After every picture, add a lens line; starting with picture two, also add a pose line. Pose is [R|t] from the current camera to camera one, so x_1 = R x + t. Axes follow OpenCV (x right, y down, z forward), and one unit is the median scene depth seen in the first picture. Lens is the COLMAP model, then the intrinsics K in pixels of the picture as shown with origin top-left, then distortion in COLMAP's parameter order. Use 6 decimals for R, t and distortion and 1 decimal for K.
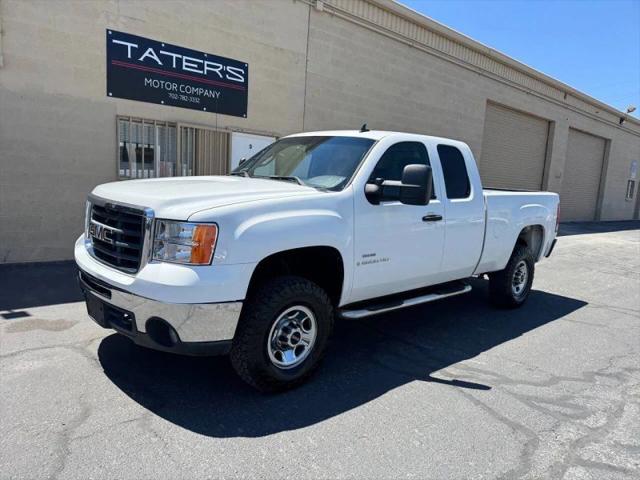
lens RADIAL K [[454.5, 0, 315.7], [0, 454.5, 244.5], [0, 0, 1]] dist [0.045288, -0.059934]
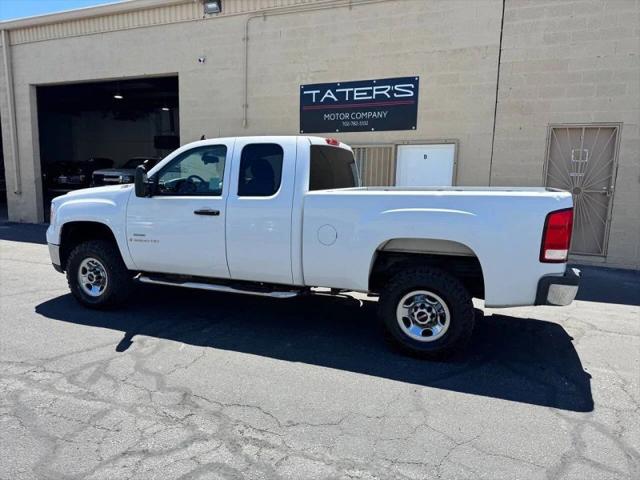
lens RADIAL K [[454.5, 0, 314.8], [0, 454.5, 247.2], [0, 0, 1]] dist [0.045288, -0.059934]
pose [[0.427431, 0.081123, -0.900401, 1.196482], [-0.126971, 0.991481, 0.029055, -0.035027], [0.895087, 0.101906, 0.434090, 0.670928]]
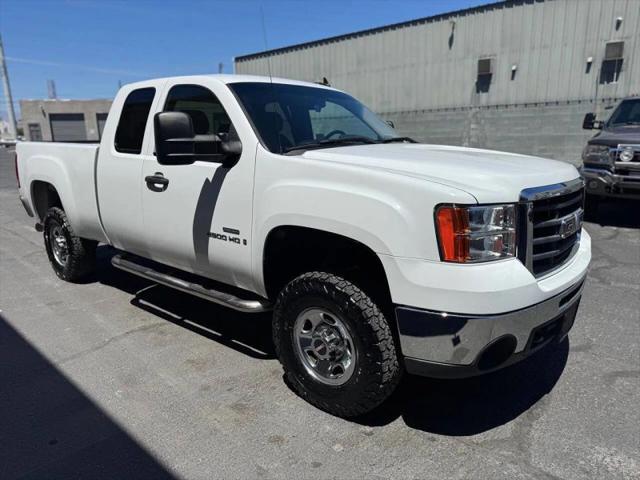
lens RADIAL K [[454.5, 0, 319.7], [0, 454.5, 244.4], [0, 0, 1]] dist [0.045288, -0.059934]
pose [[-0.124569, -0.289557, 0.949020, -0.790564], [0.150363, 0.939914, 0.306516, -0.205249], [-0.980752, 0.180880, -0.073545, 1.001160]]
